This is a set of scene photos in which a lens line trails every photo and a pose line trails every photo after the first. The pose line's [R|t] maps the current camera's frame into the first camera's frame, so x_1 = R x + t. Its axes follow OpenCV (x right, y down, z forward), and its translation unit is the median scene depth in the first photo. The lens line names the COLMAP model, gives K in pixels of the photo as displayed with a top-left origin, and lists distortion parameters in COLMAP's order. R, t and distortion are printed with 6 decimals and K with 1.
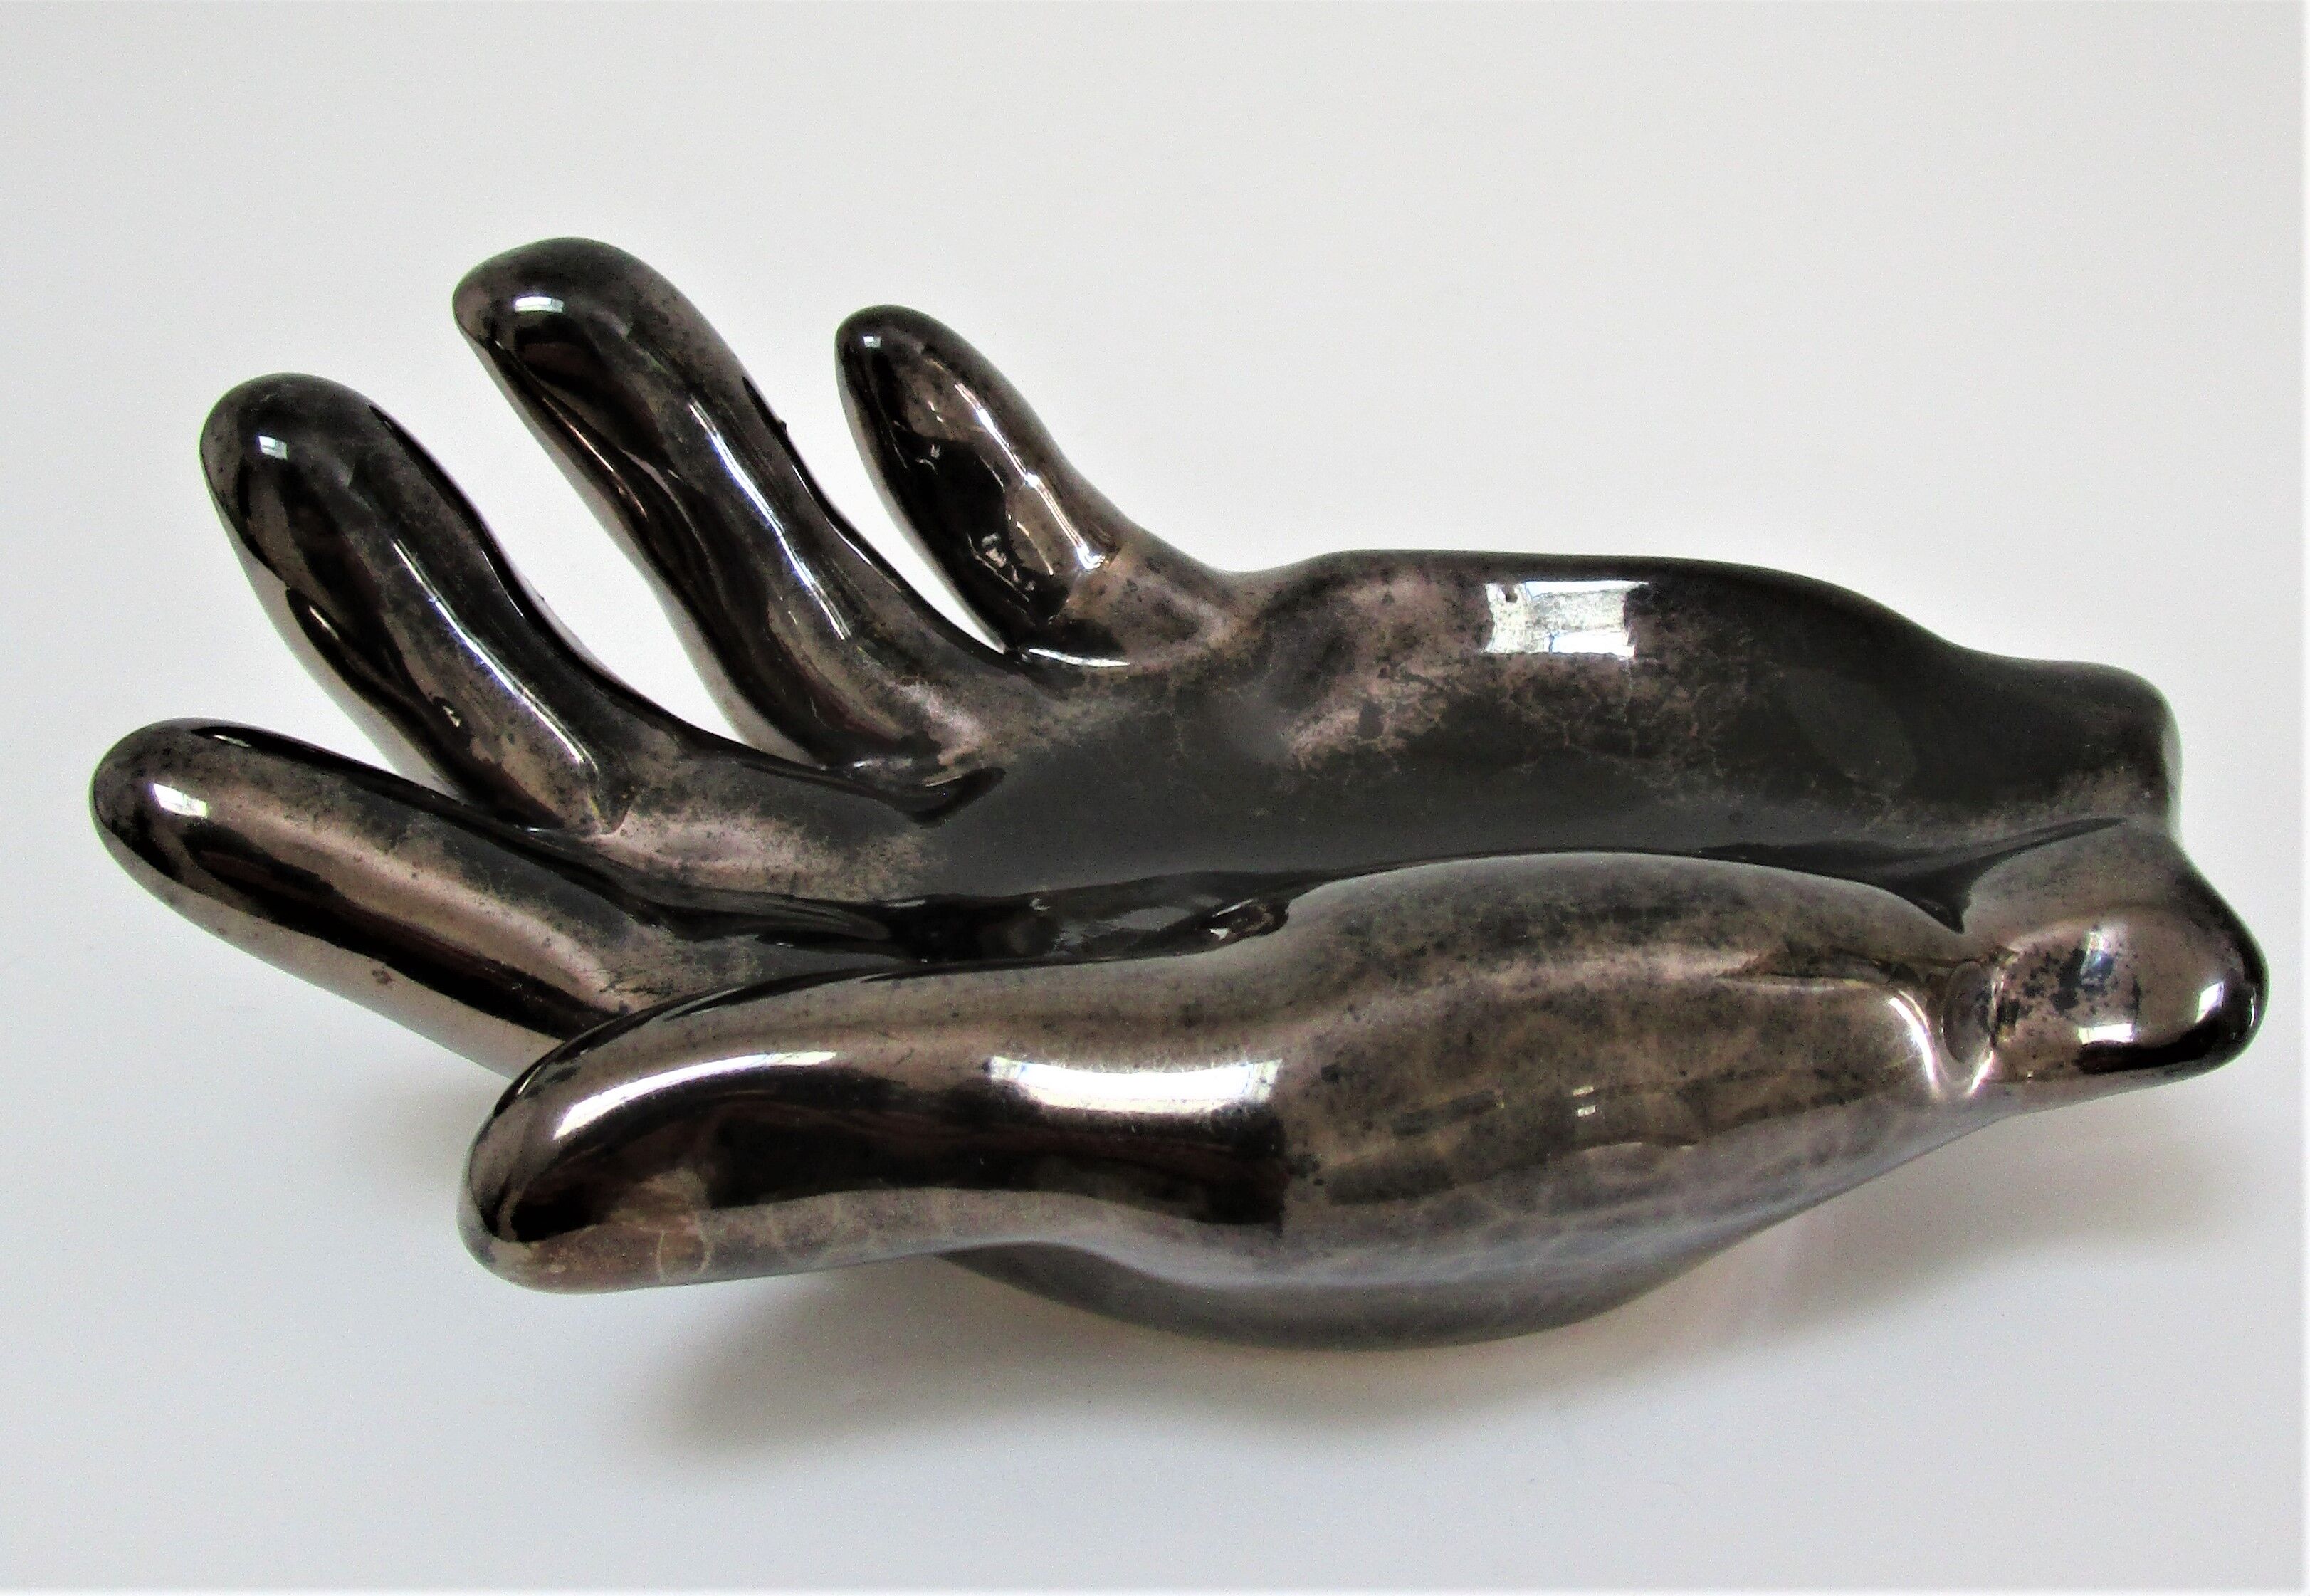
lens RADIAL K [[2141.6, 0, 1082.0], [0, 2141.6, 797.0], [0, 0, 1]] dist [-0.001654, 0.007469]
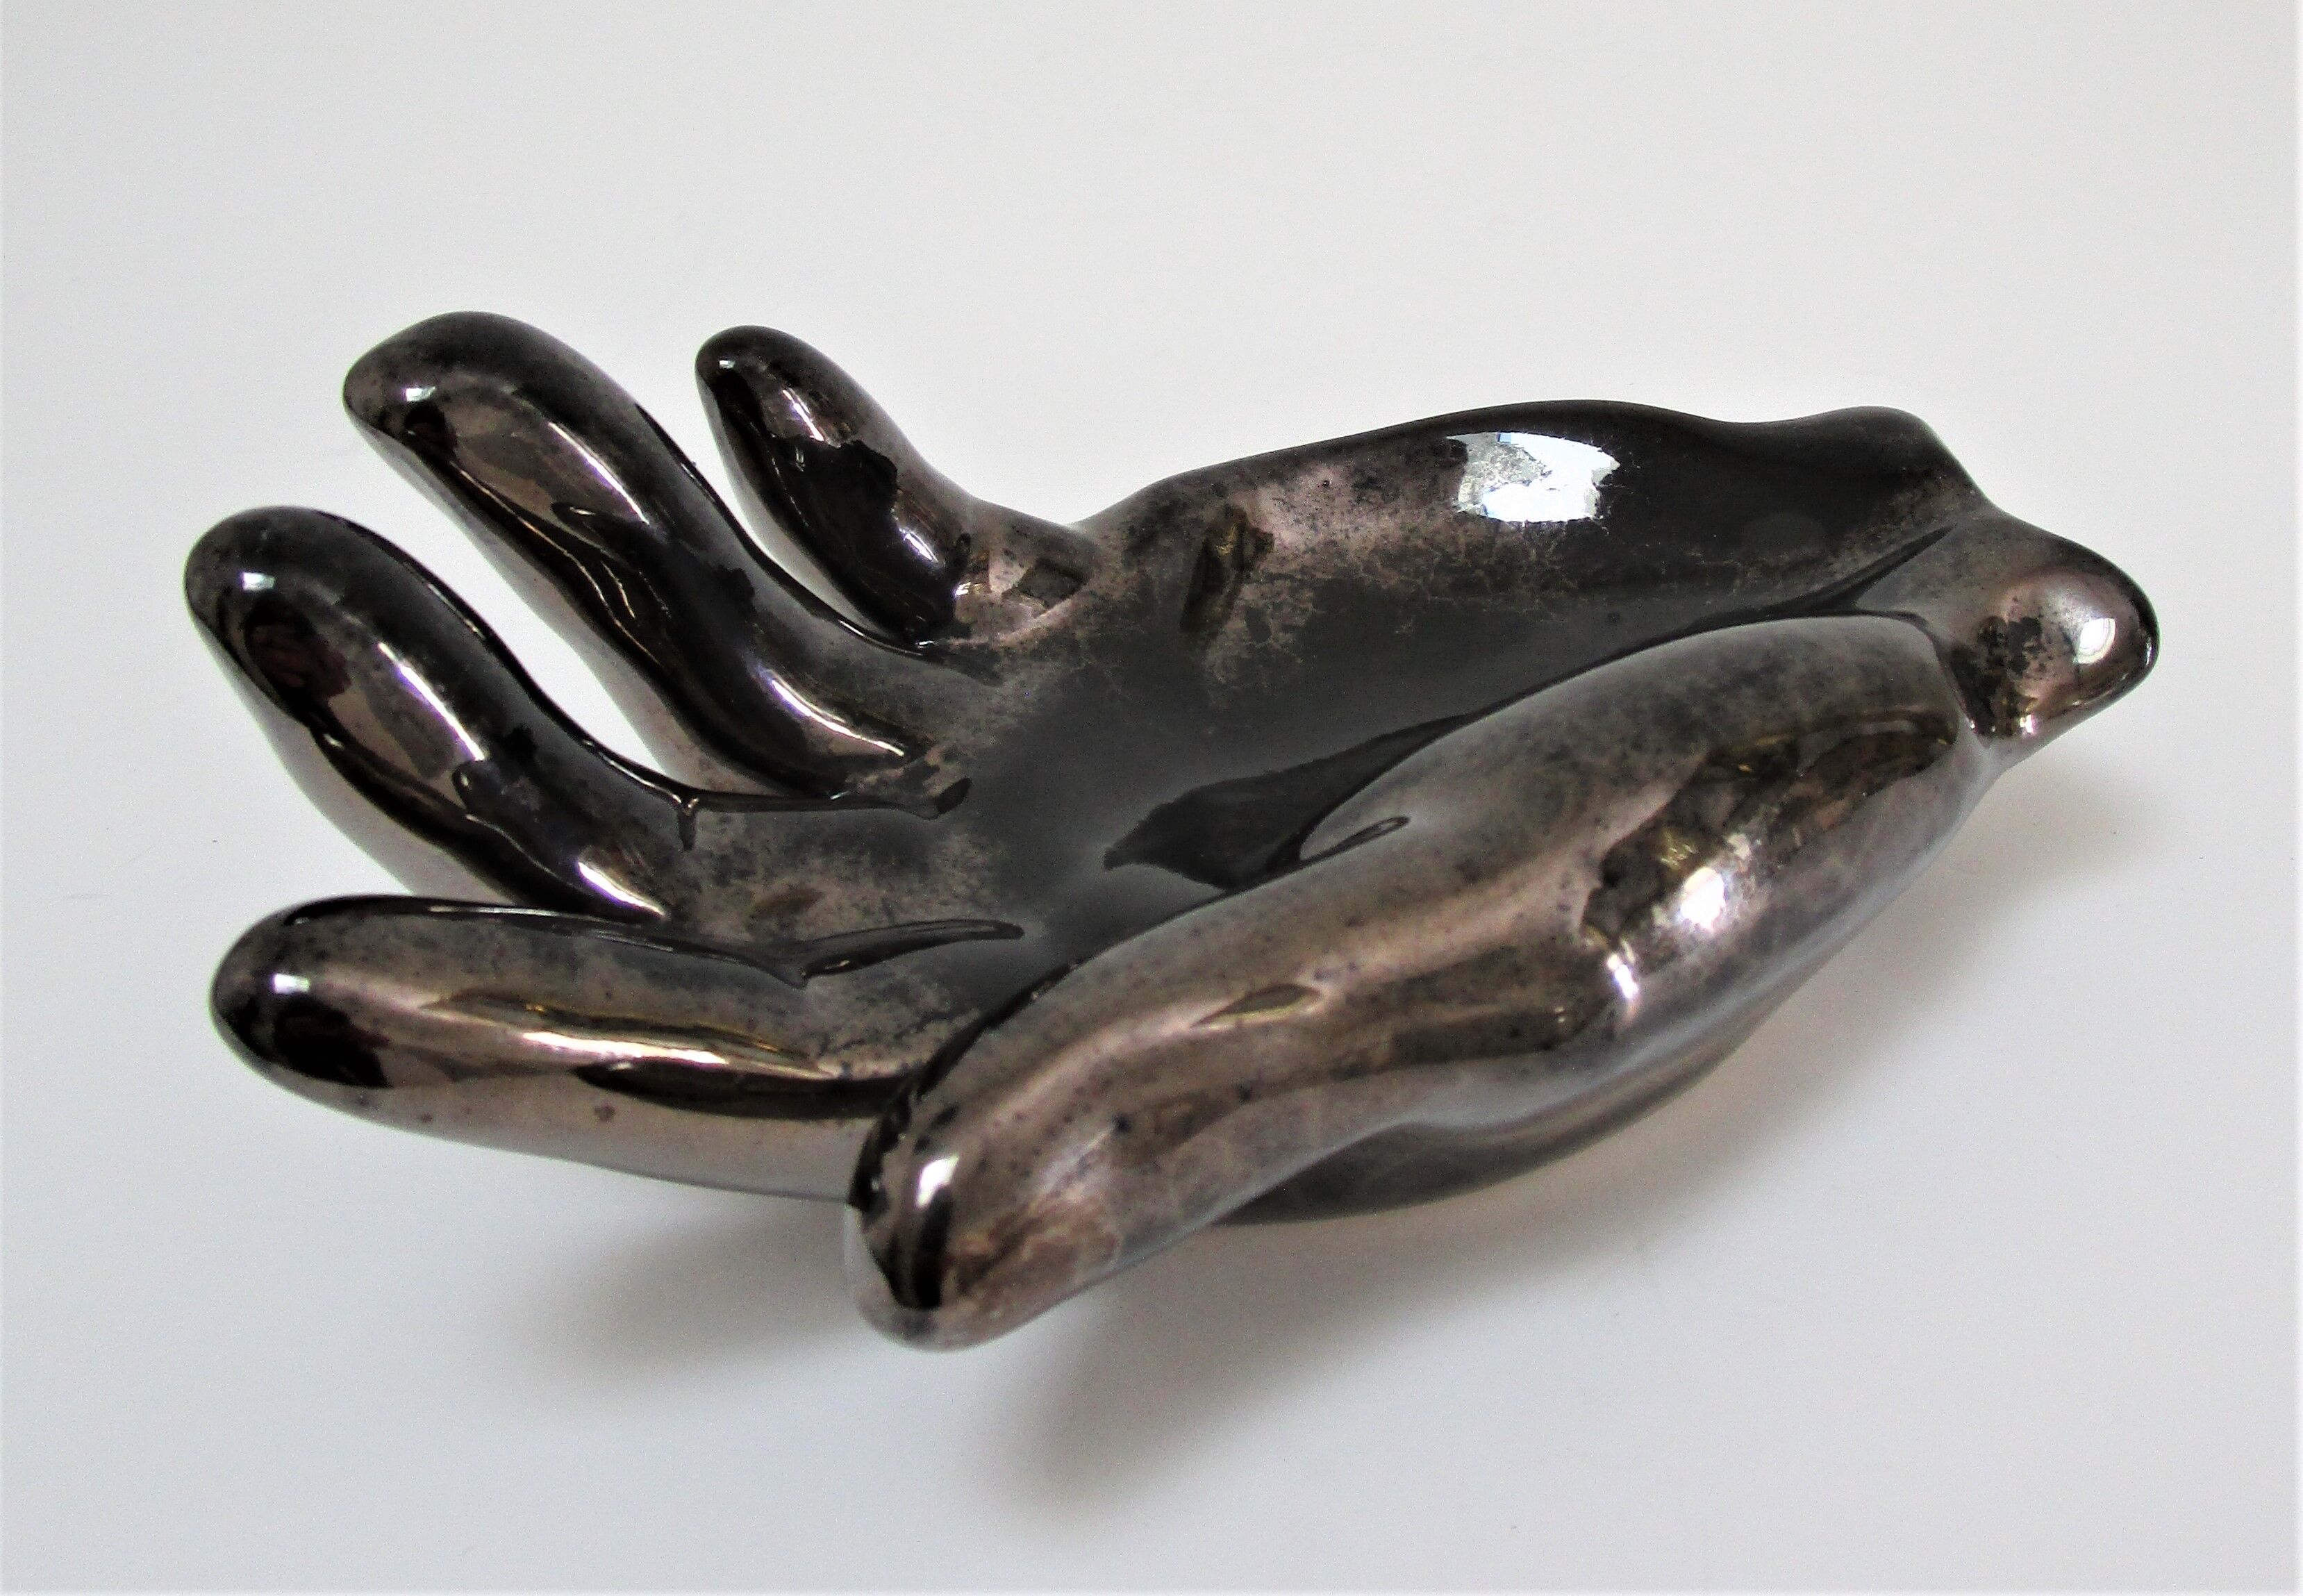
lens RADIAL K [[2135.1, 0, 1078.7], [0, 2135.1, 797.0], [0, 0, 1]] dist [-0.001654, 0.007469]
pose [[0.898640, -0.274710, 0.342023, -0.344819], [0.279543, 0.959453, 0.036146, -0.017853], [-0.338084, 0.063127, 0.938996, 0.057946]]
